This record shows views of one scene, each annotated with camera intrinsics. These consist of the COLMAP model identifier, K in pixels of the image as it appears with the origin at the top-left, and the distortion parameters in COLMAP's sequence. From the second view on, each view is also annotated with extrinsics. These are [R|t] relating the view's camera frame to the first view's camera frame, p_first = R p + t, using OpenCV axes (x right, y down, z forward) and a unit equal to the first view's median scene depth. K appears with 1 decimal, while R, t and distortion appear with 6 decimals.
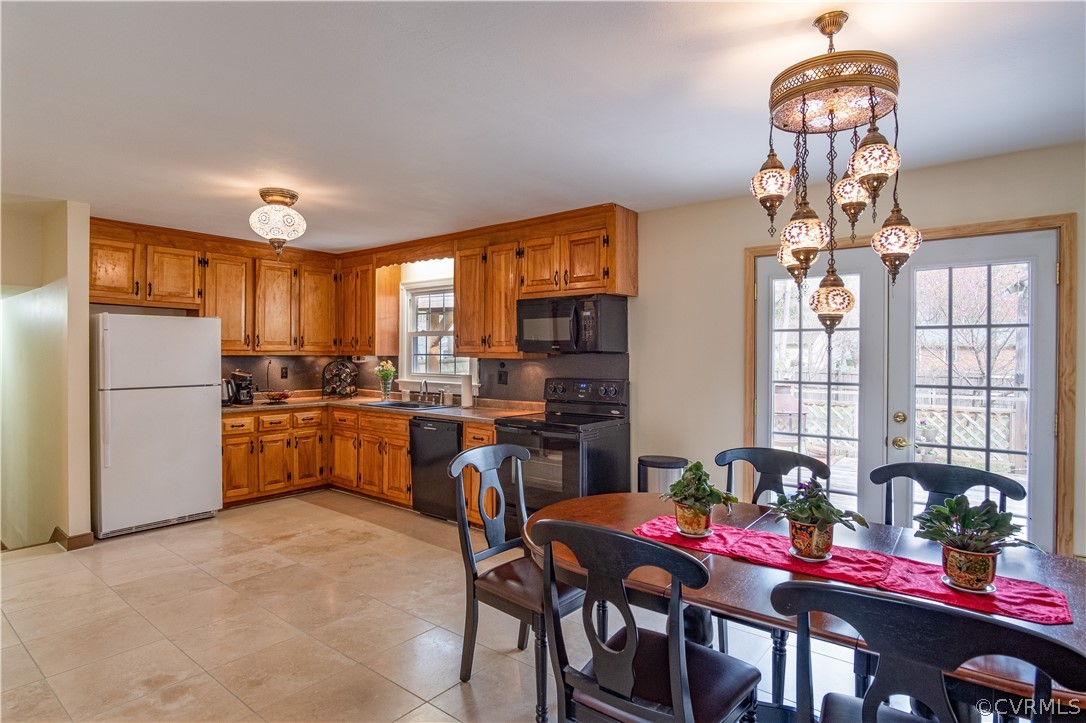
lens RADIAL K [[582.3, 0, 540.9], [0, 582.3, 357.4], [0, 0, 1]] dist [-0.025376, 0.010803]
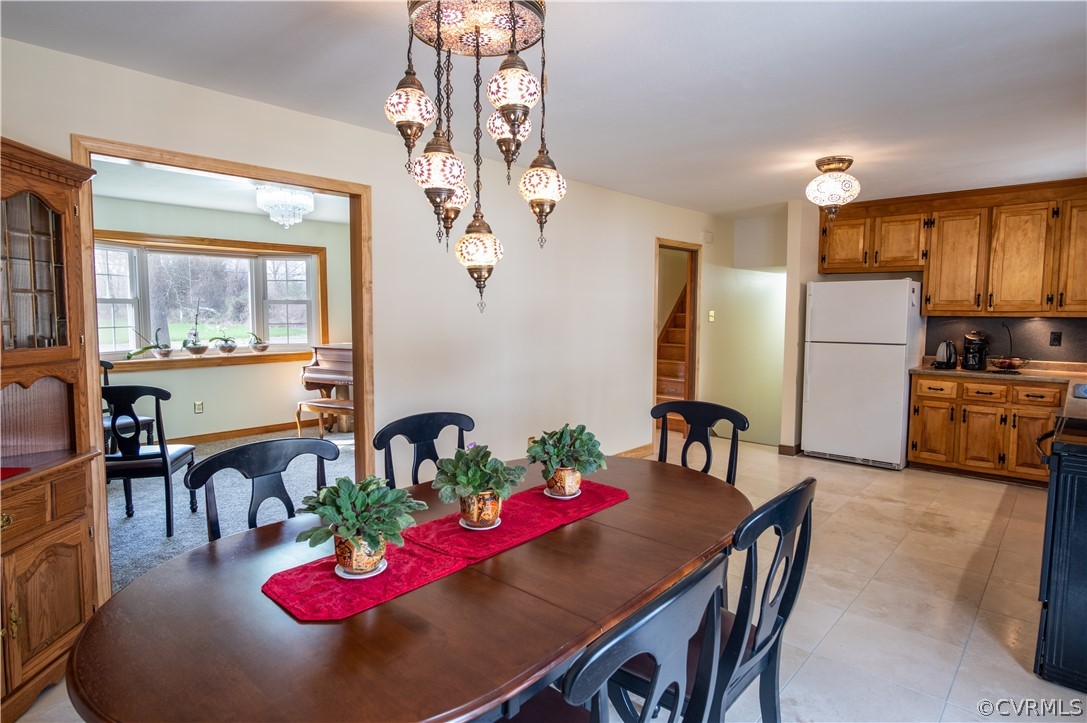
lens RADIAL K [[582.8, 0, 541.4], [0, 582.8, 357.4], [0, 0, 1]] dist [-0.025376, 0.010803]
pose [[-0.071262, 0.076019, -0.994557, 0.486659], [-0.011759, 0.996958, 0.077045, -0.001254], [0.997388, 0.017185, -0.070152, 0.407835]]
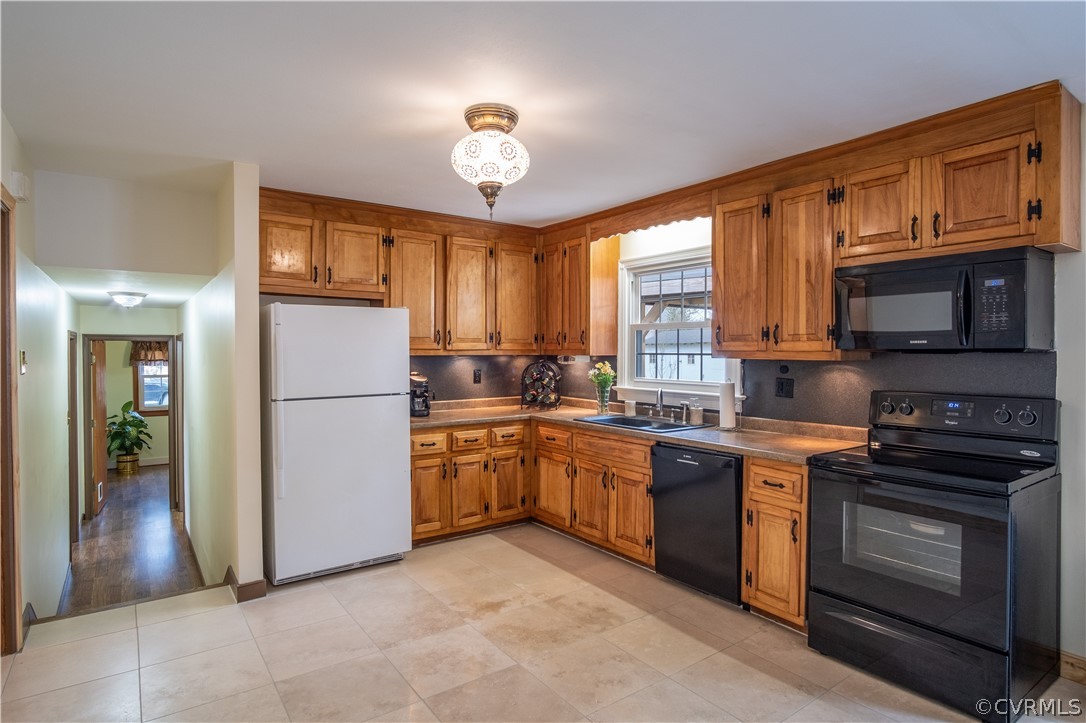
lens RADIAL K [[584.5, 0, 543.0], [0, 584.5, 361.5], [0, 0, 1]] dist [-0.024743, 0.000856]
pose [[0.964945, 0.000747, -0.262453, -0.161778], [0.002195, 0.999938, 0.010918, -0.004182], [0.262444, -0.011111, 0.964883, 0.269193]]
